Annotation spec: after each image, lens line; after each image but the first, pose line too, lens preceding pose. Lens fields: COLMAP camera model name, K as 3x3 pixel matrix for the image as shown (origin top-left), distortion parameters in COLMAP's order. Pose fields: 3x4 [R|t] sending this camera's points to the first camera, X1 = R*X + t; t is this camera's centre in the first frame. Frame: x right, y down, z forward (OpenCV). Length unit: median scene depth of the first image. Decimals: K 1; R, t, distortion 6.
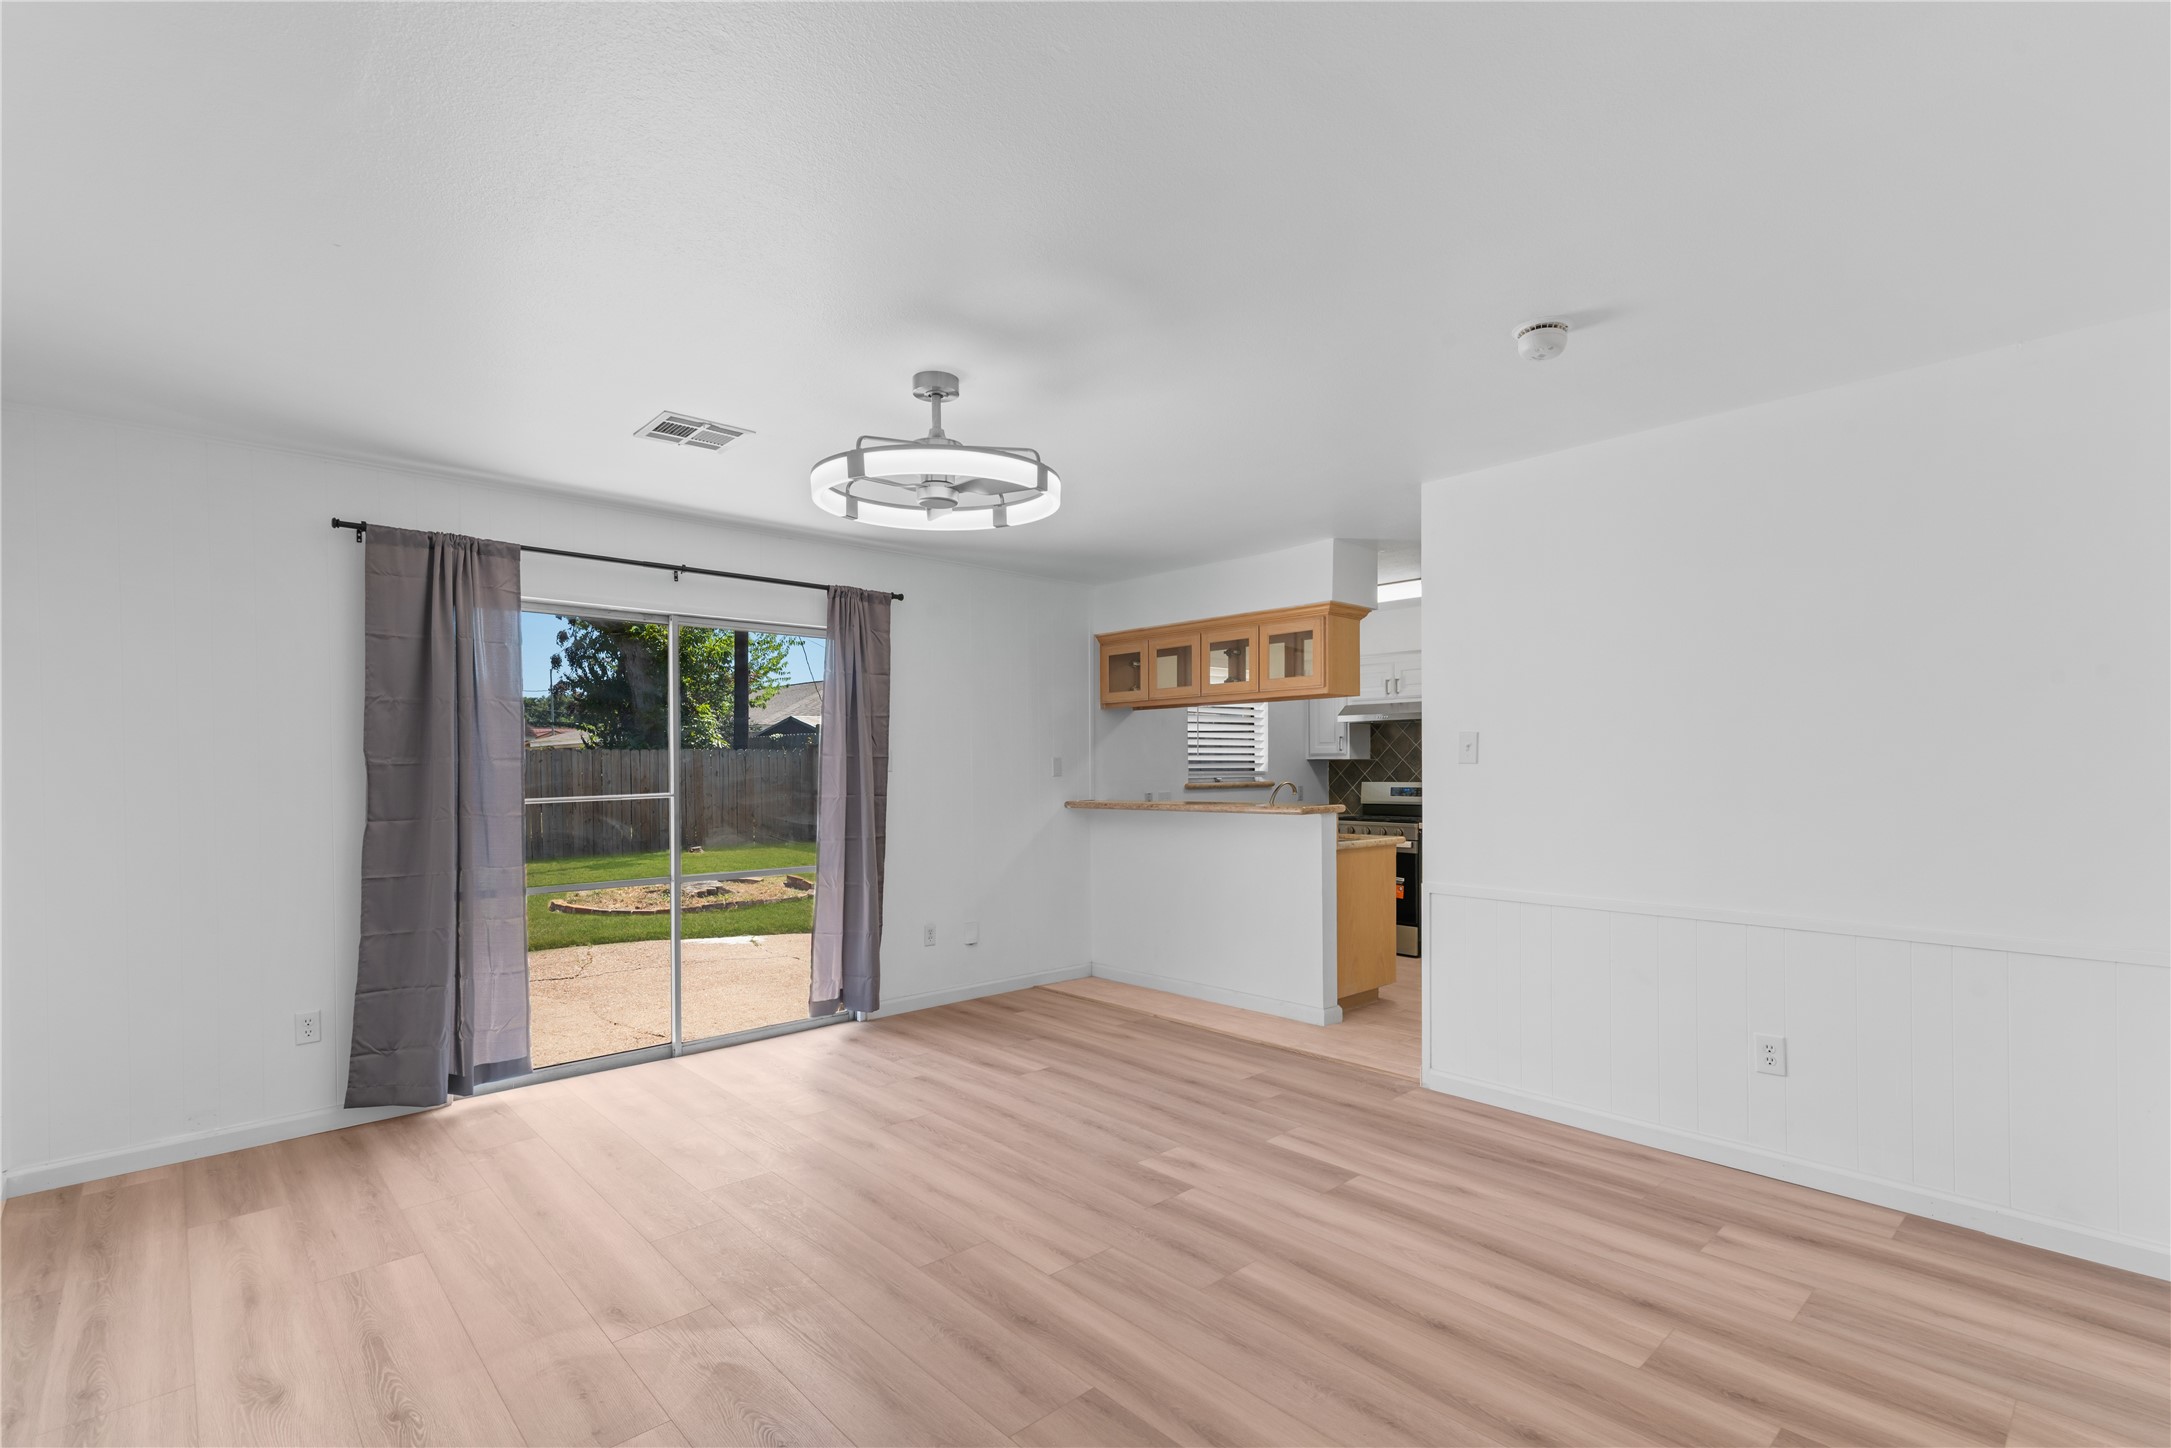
lens RADIAL K [[985.8, 0, 1101.5], [0, 985.8, 775.9], [0, 0, 1]] dist [0.010538, -0.000464]
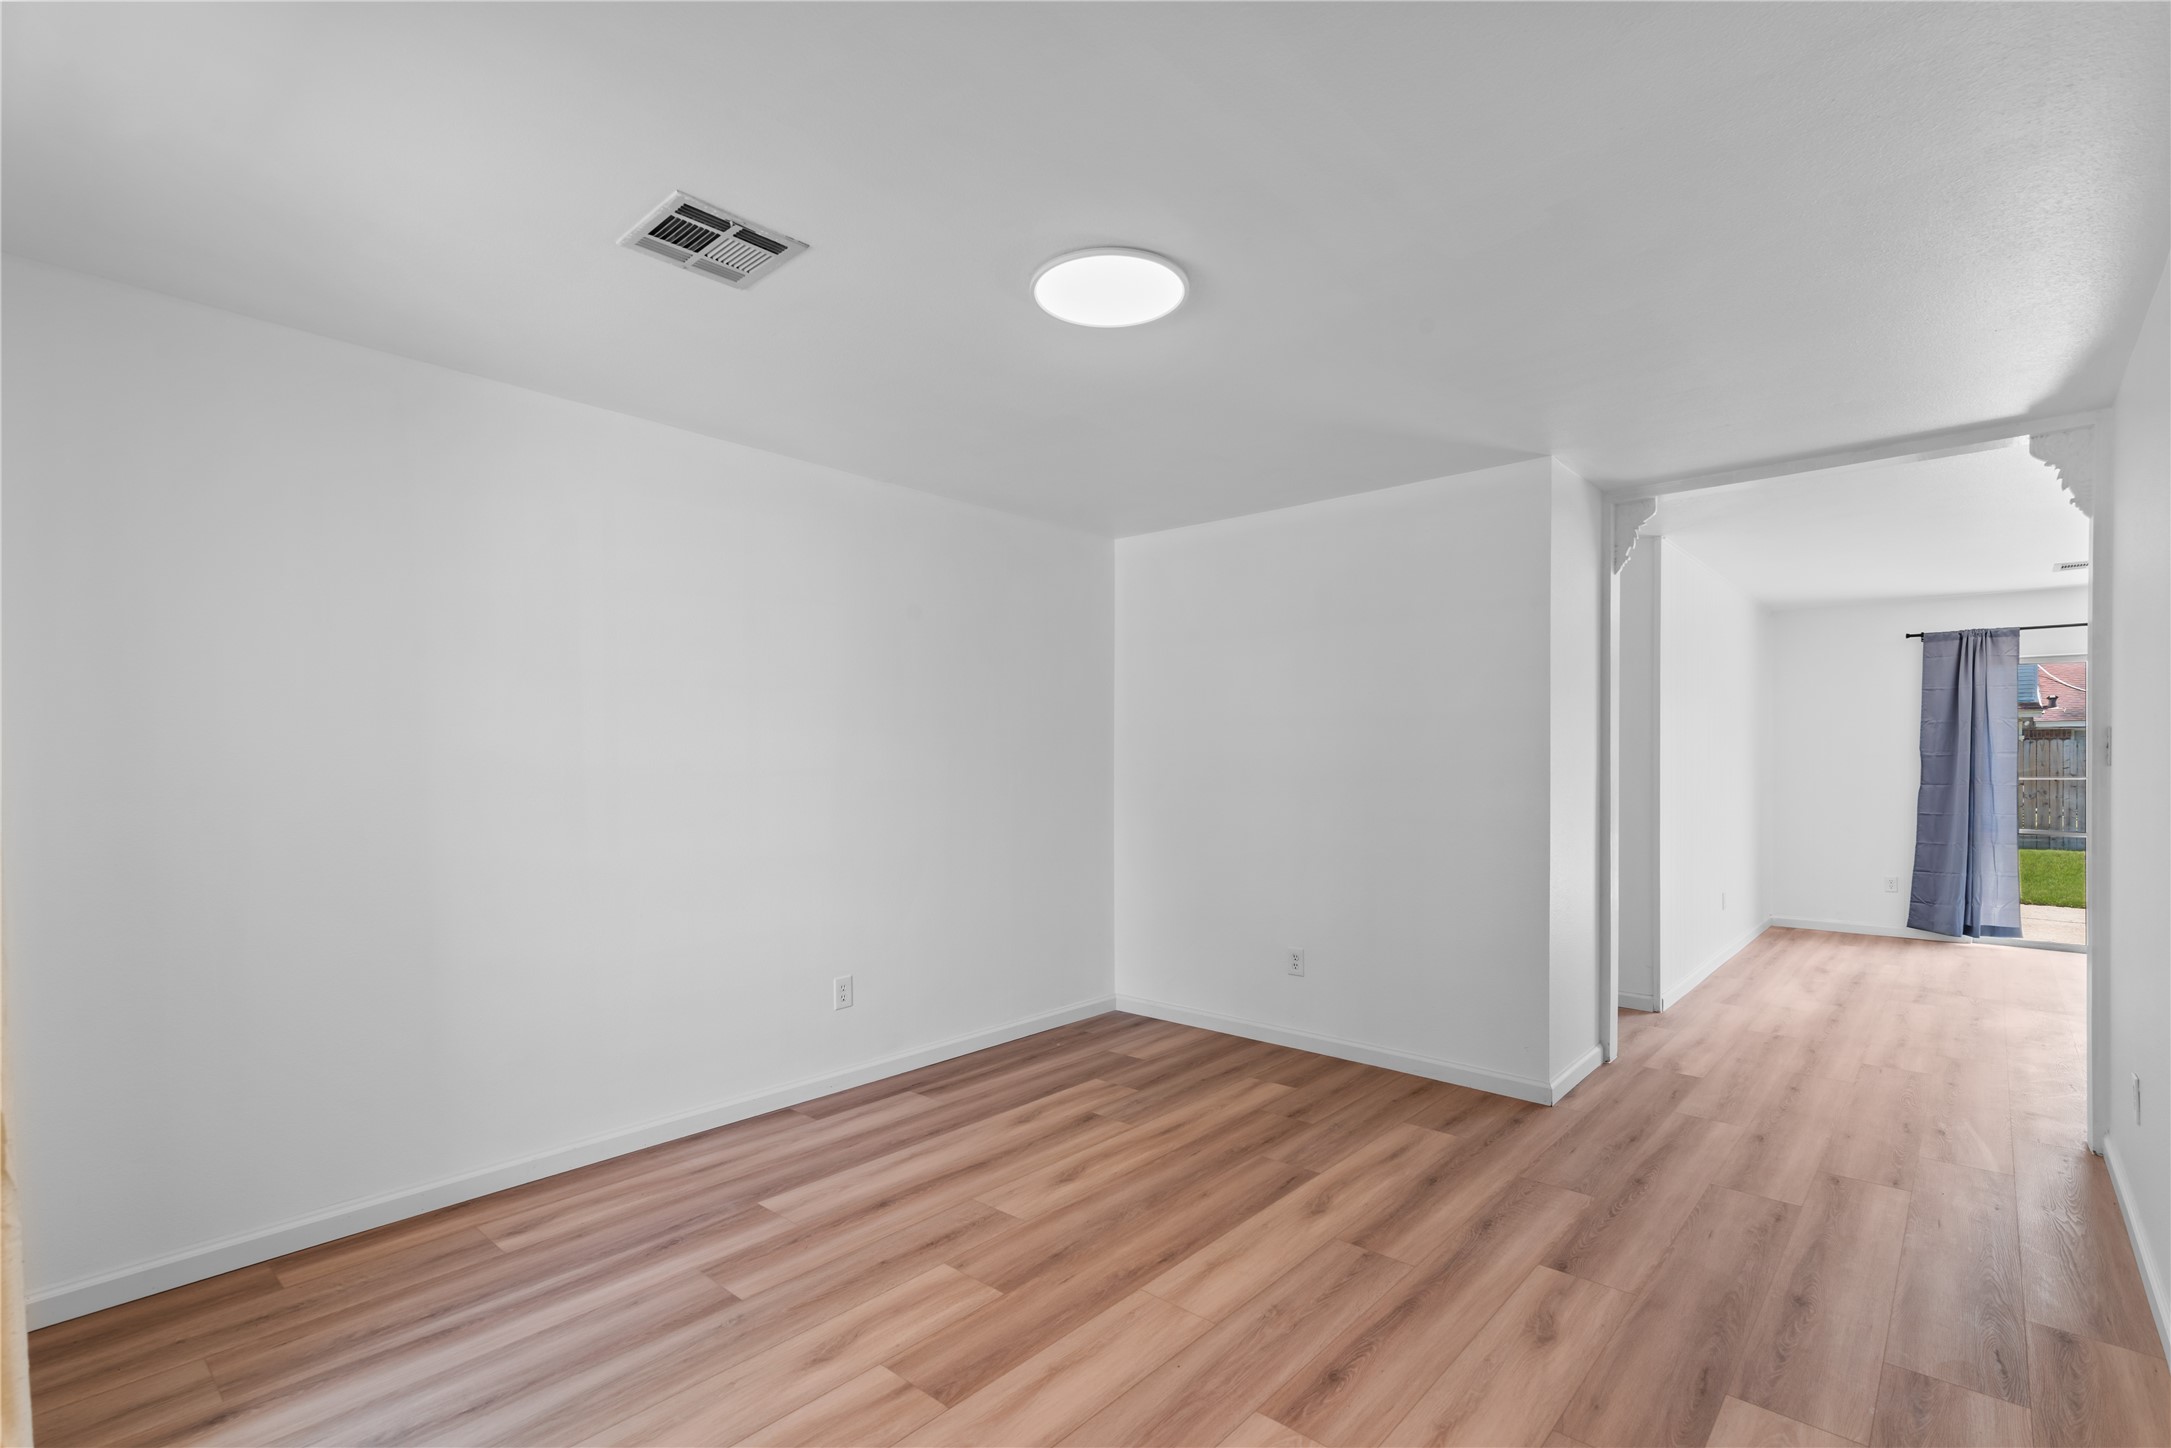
lens RADIAL K [[985.8, 0, 1081.6], [0, 985.8, 743.4], [0, 0, 1]] dist [0.010538, -0.000464]
pose [[0.074197, -0.003225, -0.997238, 1.077020], [-0.017775, 0.999832, -0.004556, 0.003117], [0.997085, 0.018064, 0.074128, -0.789218]]
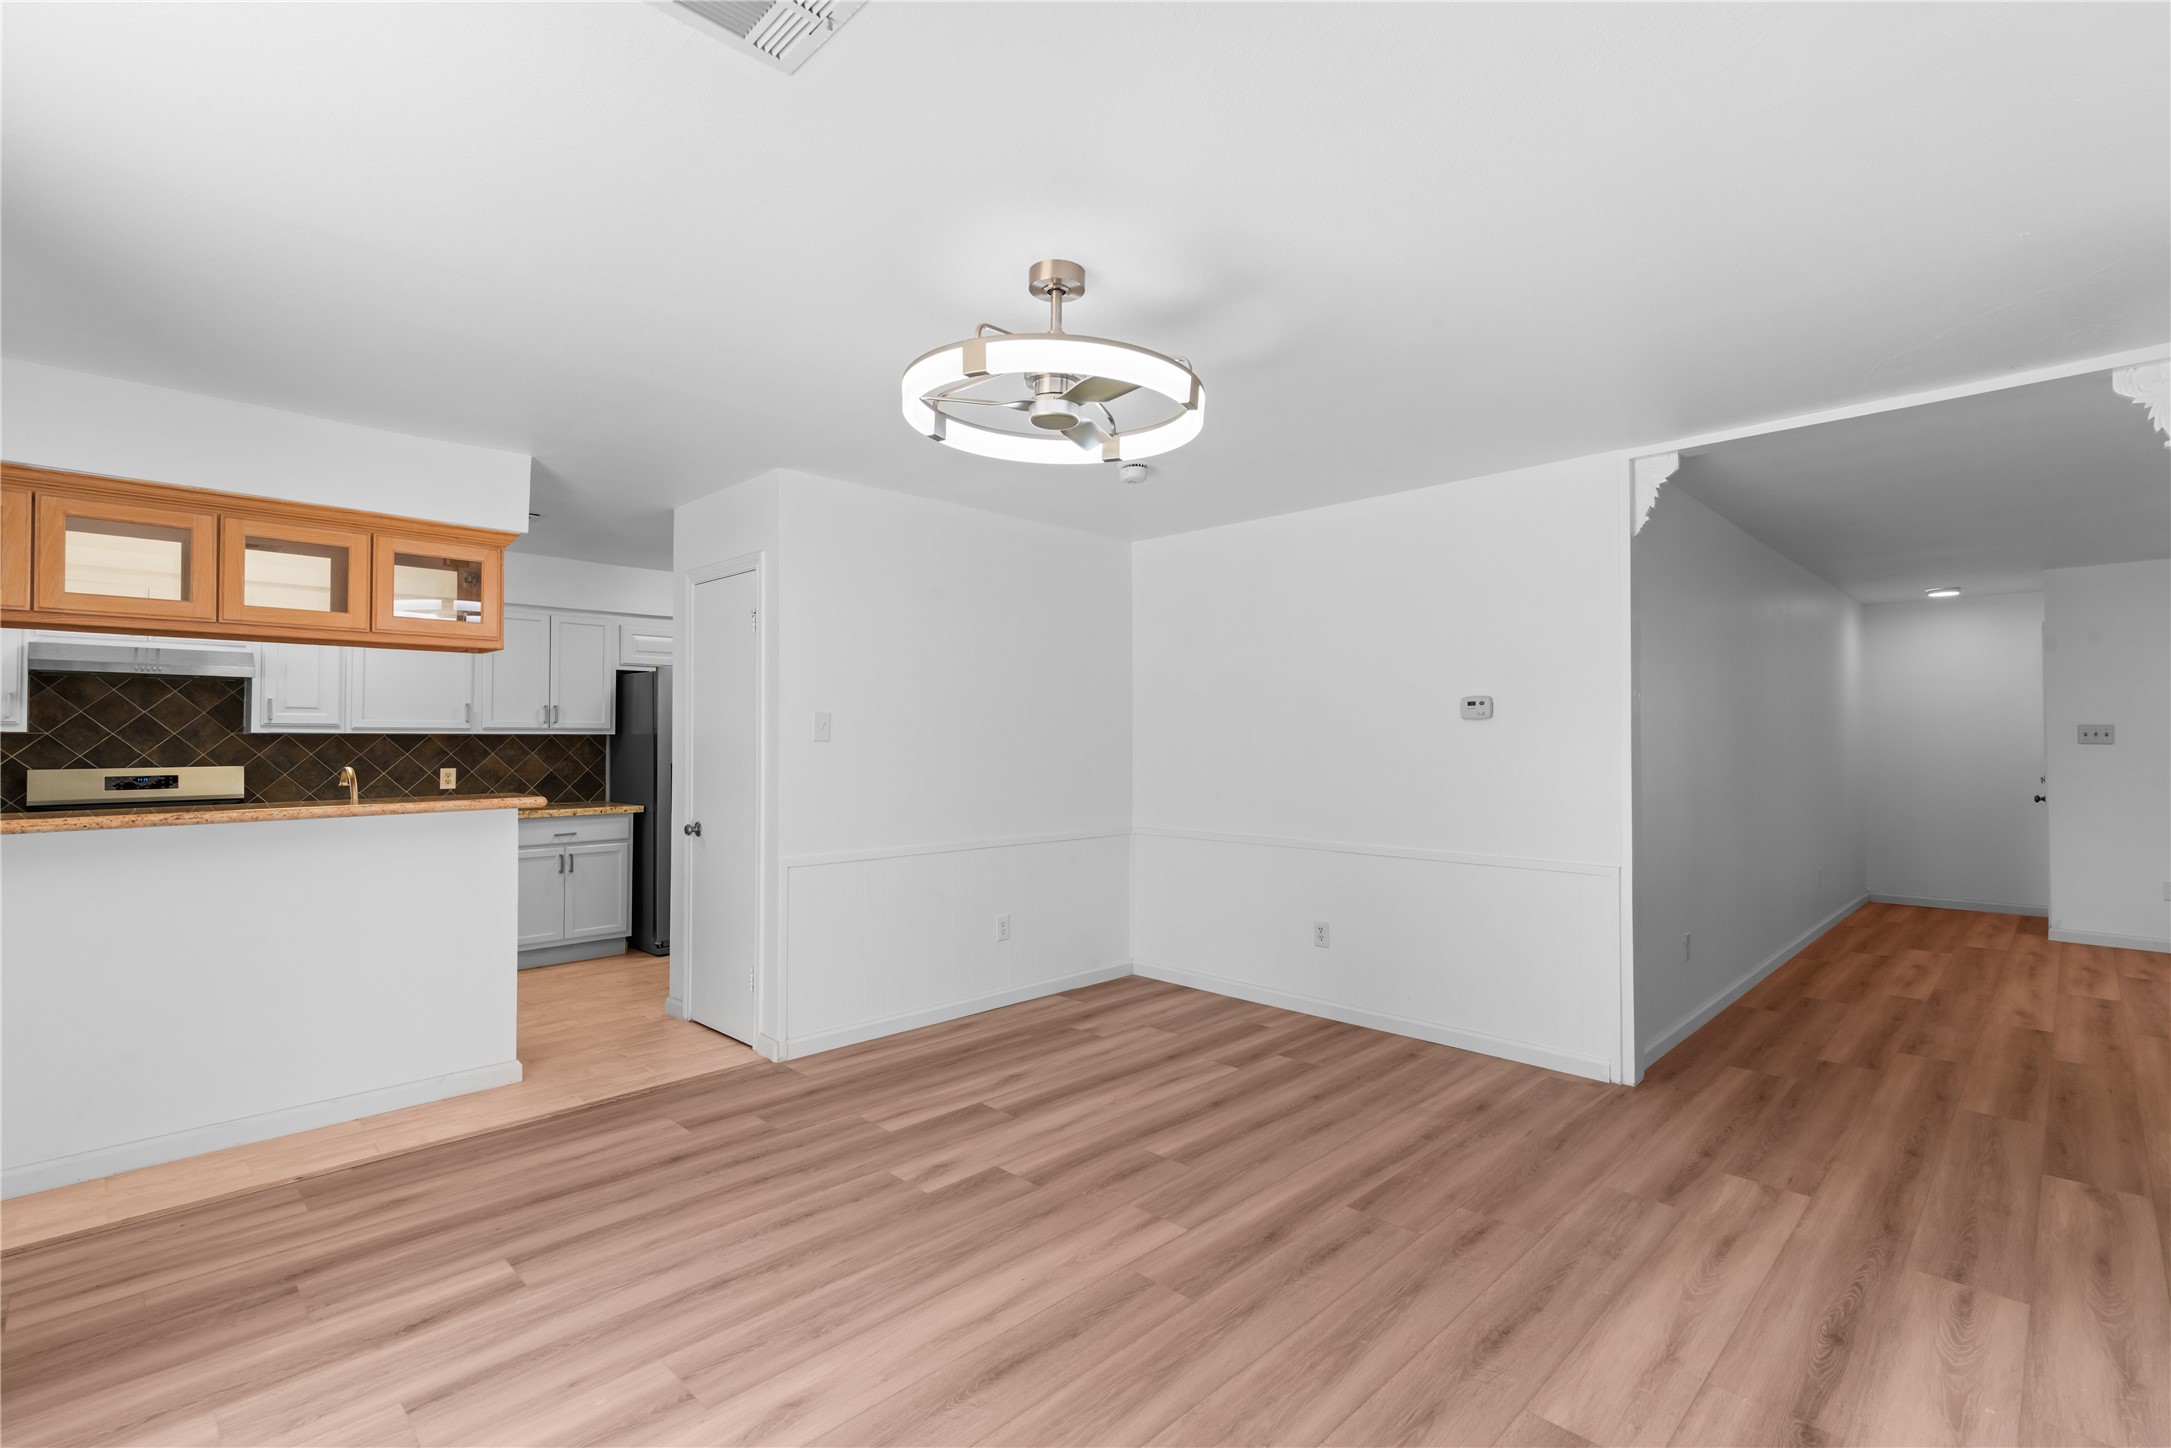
lens RADIAL K [[985.8, 0, 1086.2], [0, 985.8, 728.5], [0, 0, 1]] dist [0.010538, -0.000464]
pose [[-0.027961, 0.014272, 0.999507, -0.758850], [0.011102, 0.999841, -0.013966, -0.007670], [-0.999547, 0.010706, -0.028115, 0.780464]]
